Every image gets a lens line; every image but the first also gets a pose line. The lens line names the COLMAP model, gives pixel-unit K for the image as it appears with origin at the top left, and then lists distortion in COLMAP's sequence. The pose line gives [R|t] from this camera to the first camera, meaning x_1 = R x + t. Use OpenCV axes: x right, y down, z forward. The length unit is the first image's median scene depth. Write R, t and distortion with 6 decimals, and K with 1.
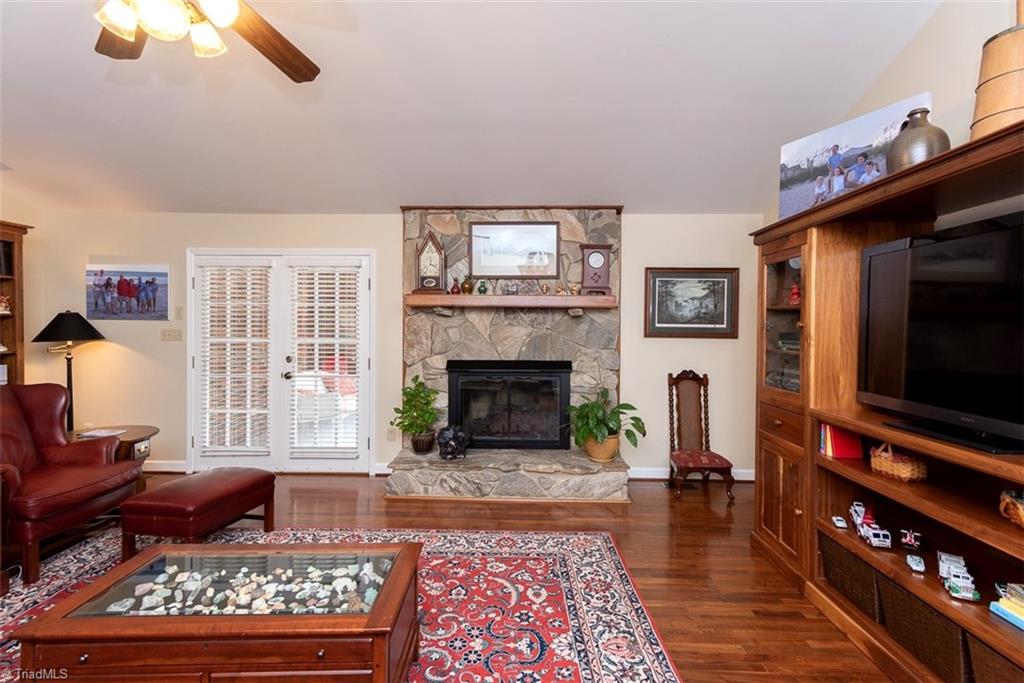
lens RADIAL K [[496.6, 0, 512.2], [0, 496.6, 332.1], [0, 0, 1]] dist [0.013069, 0.000236]
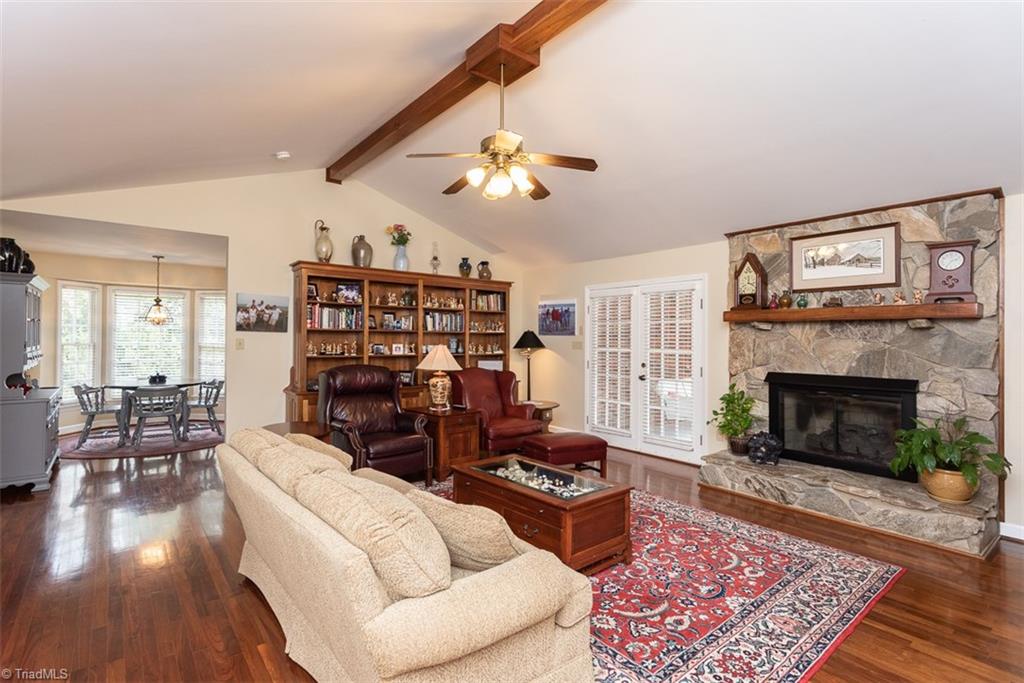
lens RADIAL K [[493.7, 0, 508.8], [0, 493.7, 334.8], [0, 0, 1]] dist [0.015154, 0.000394]
pose [[0.643427, -0.006479, -0.765480, 0.327593], [-0.015135, 0.999661, -0.021183, 0.008542], [0.765358, 0.025215, 0.643110, -0.101969]]
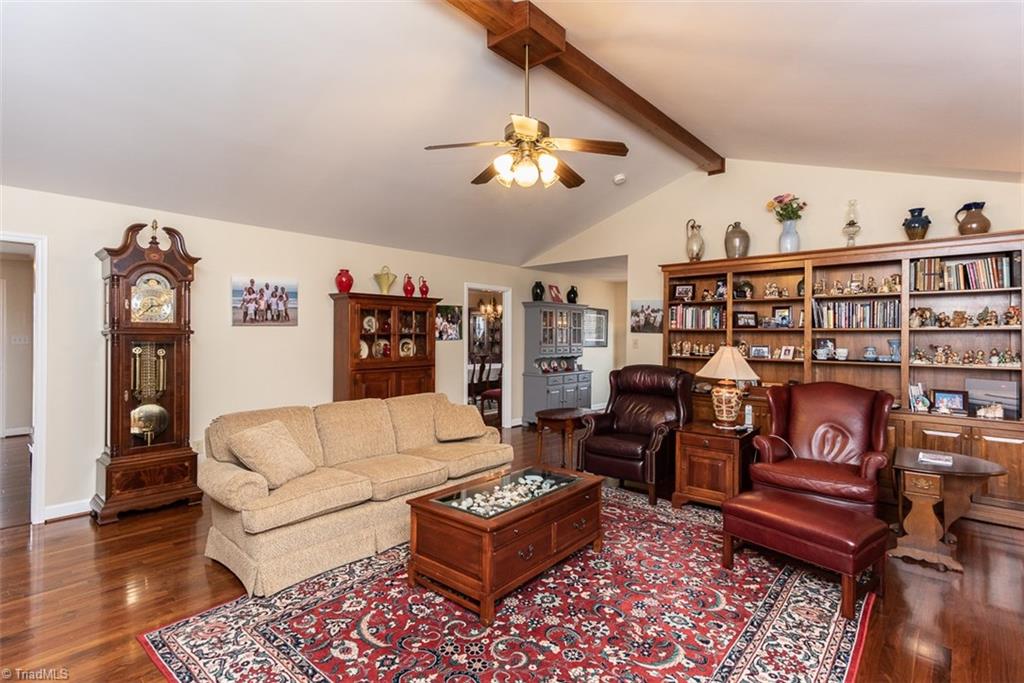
lens RADIAL K [[493.7, 0, 508.8], [0, 493.7, 334.8], [0, 0, 1]] dist [0.015154, 0.000394]
pose [[-0.644670, -0.011992, -0.764367, 0.302025], [-0.020818, 0.999782, 0.001873, -0.004984], [0.764178, 0.017120, -0.644779, 0.824324]]
